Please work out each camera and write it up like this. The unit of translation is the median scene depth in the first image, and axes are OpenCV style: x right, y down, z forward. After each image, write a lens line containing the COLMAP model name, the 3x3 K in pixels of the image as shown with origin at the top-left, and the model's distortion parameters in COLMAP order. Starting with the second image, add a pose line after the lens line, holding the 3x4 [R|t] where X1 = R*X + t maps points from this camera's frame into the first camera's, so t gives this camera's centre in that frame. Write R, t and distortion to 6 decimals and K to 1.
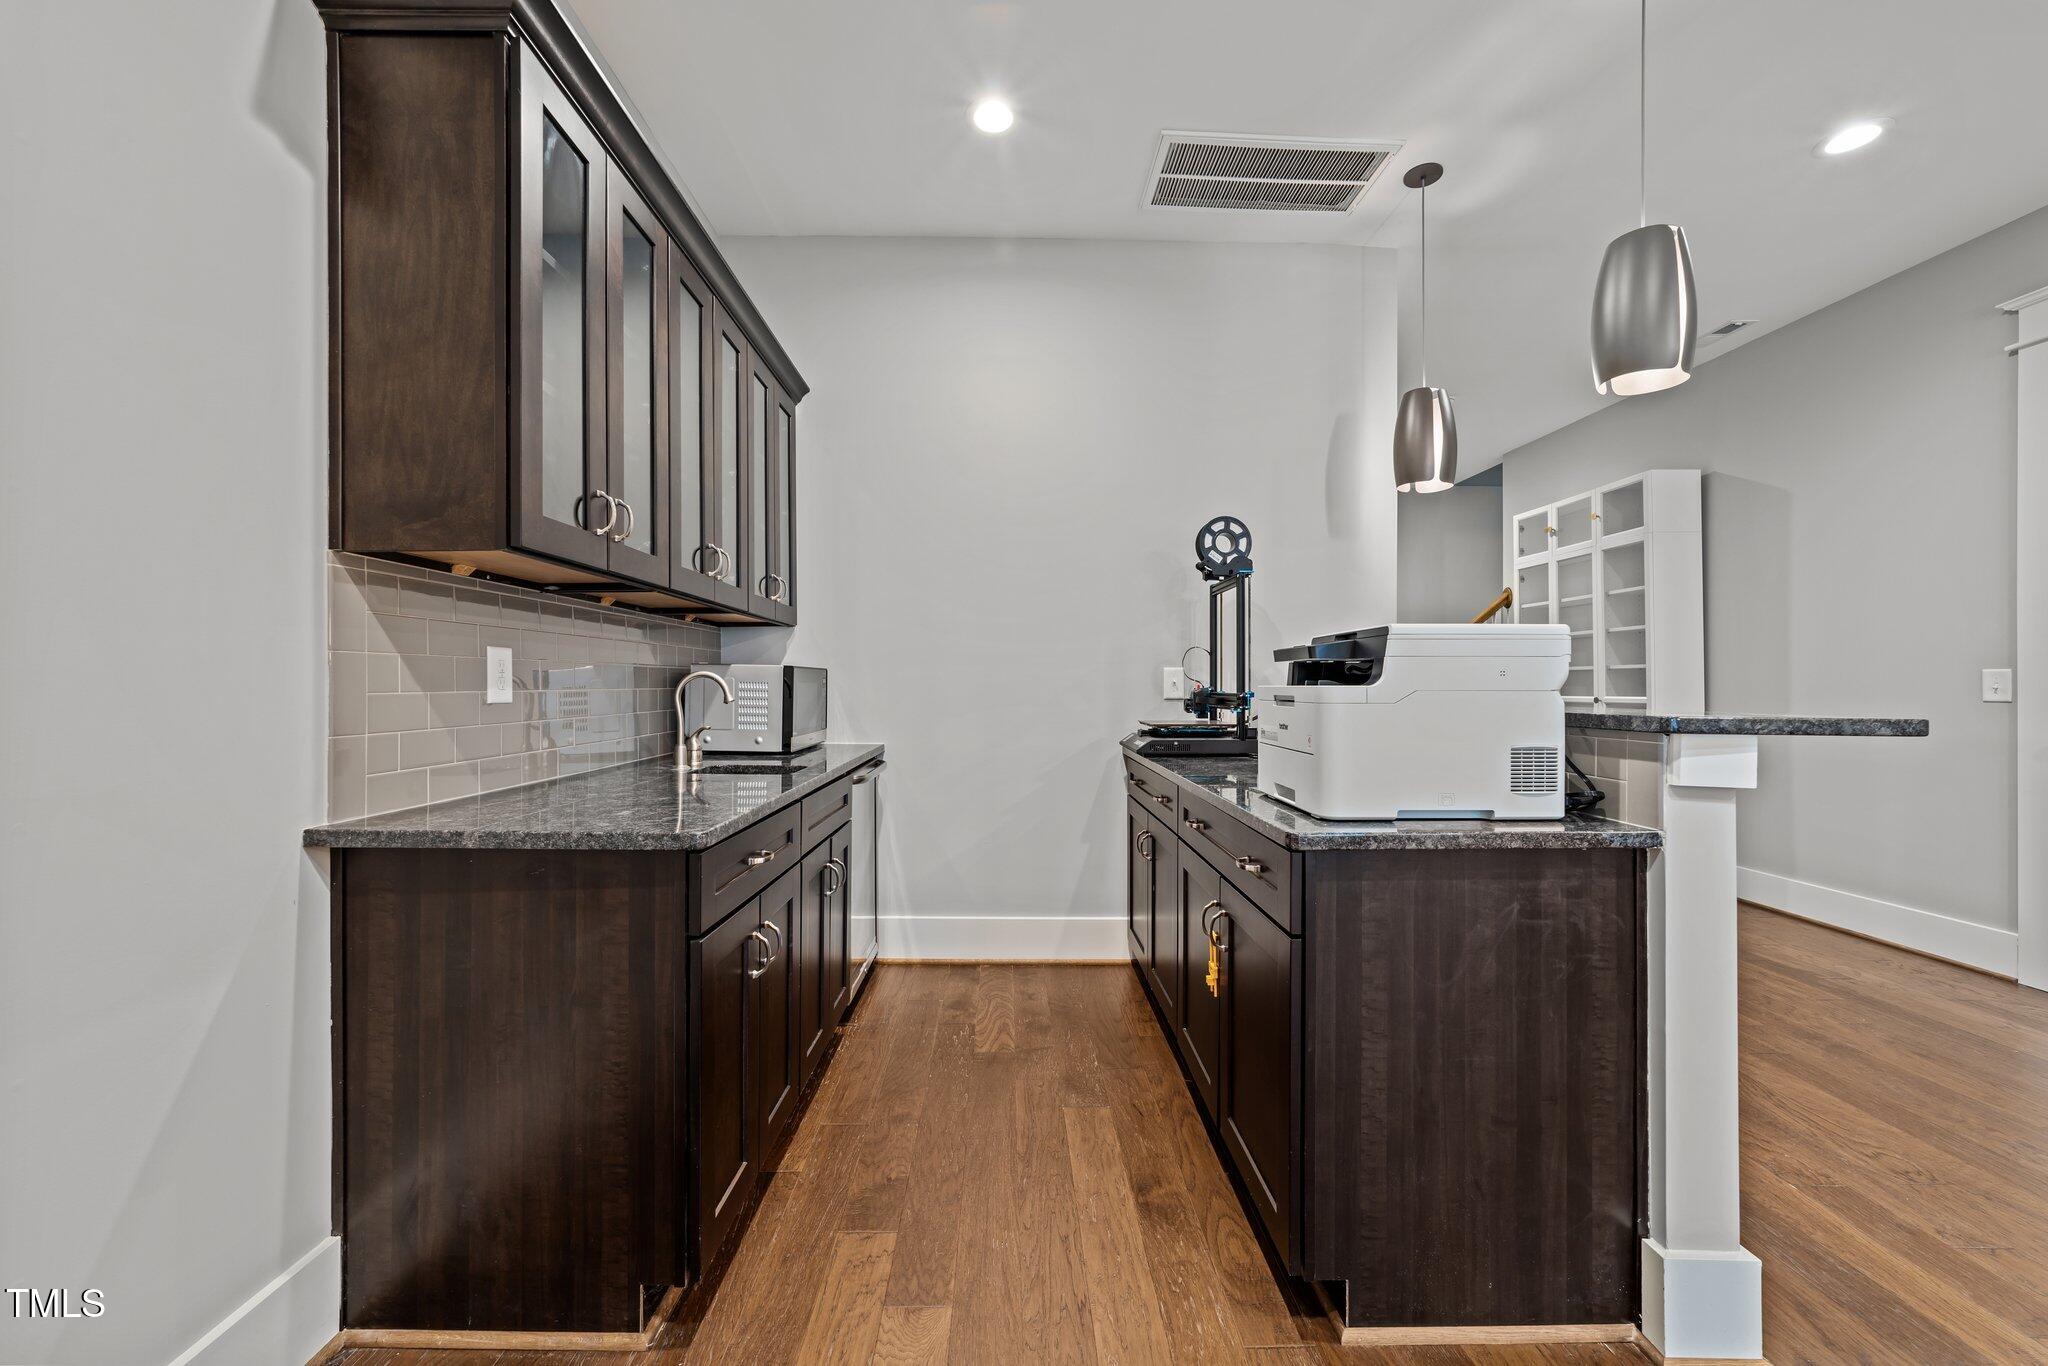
lens RADIAL K [[785.8, 0, 1025.9], [0, 785.8, 685.1], [0, 0, 1]] dist [-0.001425, 0.001089]
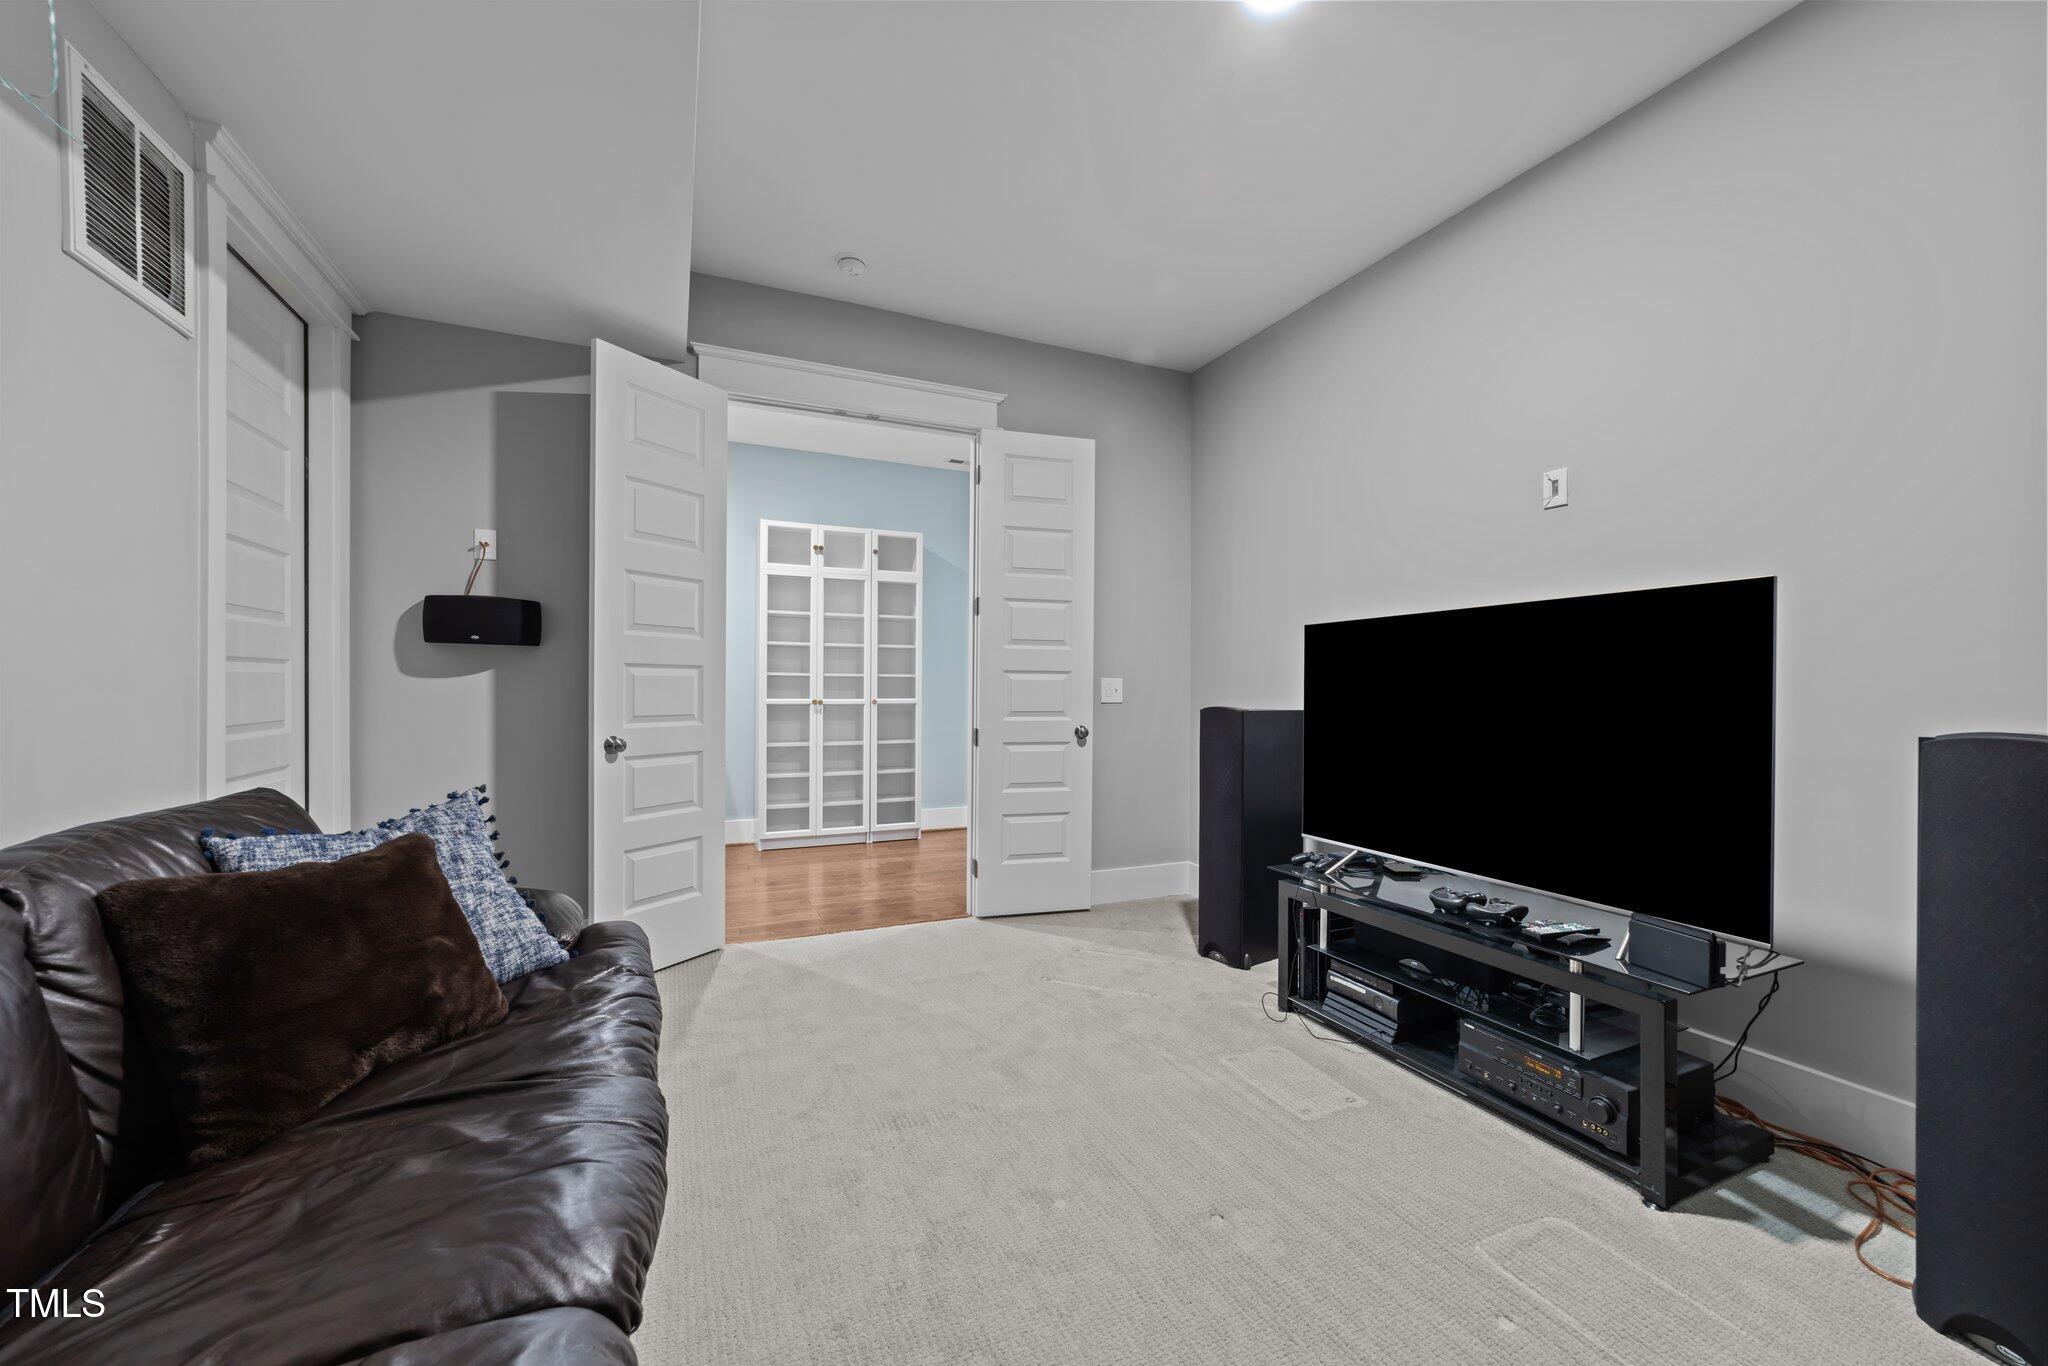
lens RADIAL K [[785.8, 0, 1023.8], [0, 785.8, 685.7], [0, 0, 1]] dist [-0.001425, 0.001089]
pose [[-0.398548, 0.004109, 0.917138, -0.456751], [-0.001574, 0.999985, -0.005164, 0.000130], [-0.917146, -0.003502, -0.398536, 1.181003]]
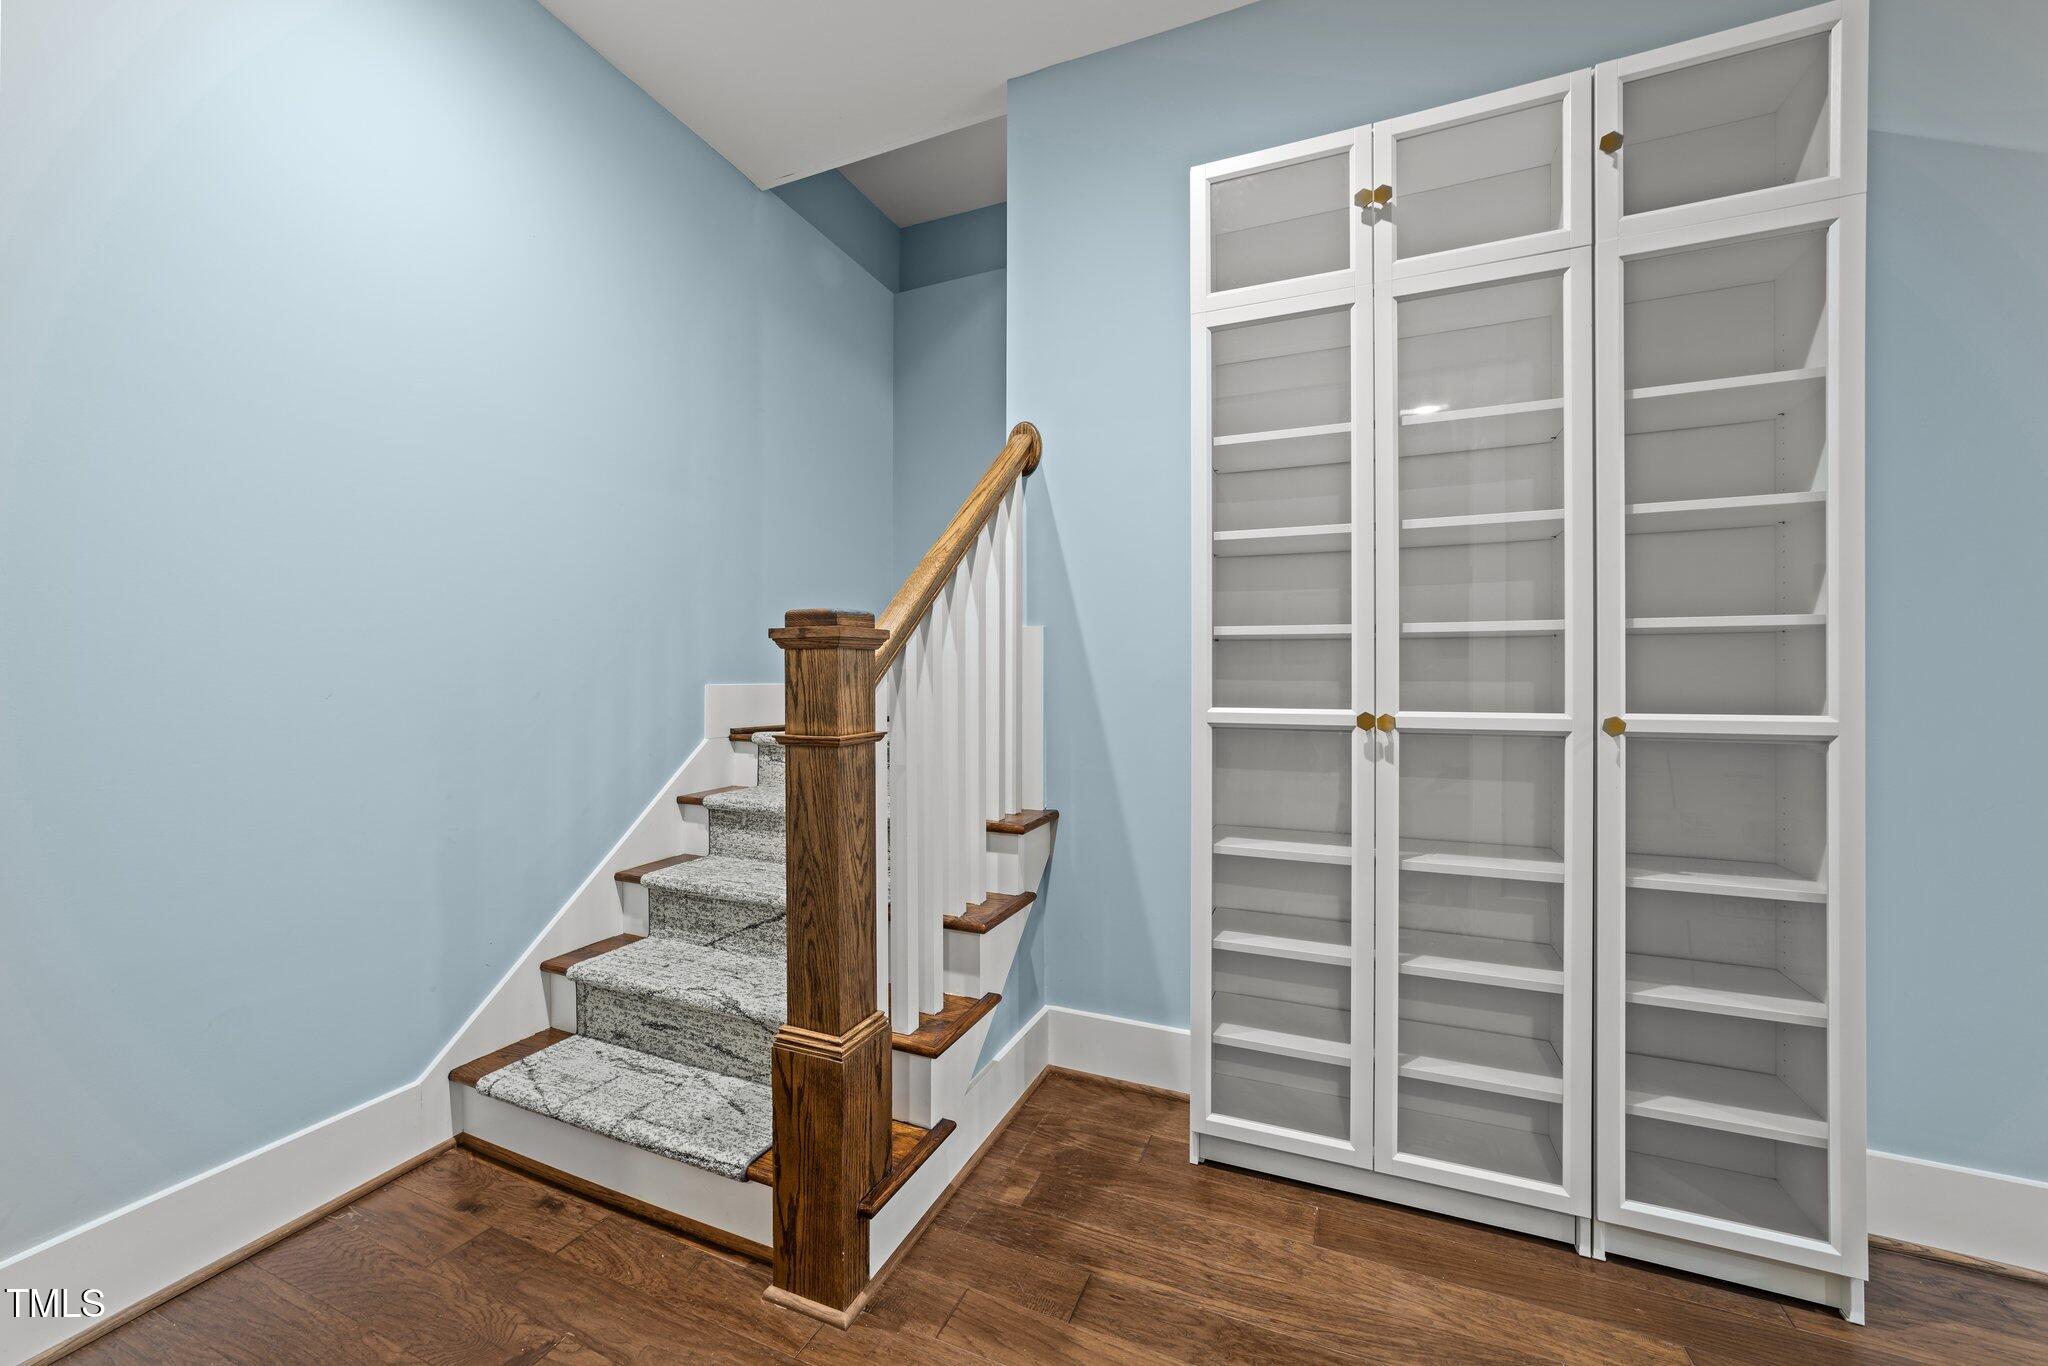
lens RADIAL K [[785.8, 0, 1031.0], [0, 785.8, 685.6], [0, 0, 1]] dist [-0.001425, 0.001089]
pose [[0.403091, 0.011252, 0.915091, 0.317132], [-0.002656, 0.999935, -0.011126, 0.007394], [-0.915156, 0.002054, 0.403095, 1.005994]]
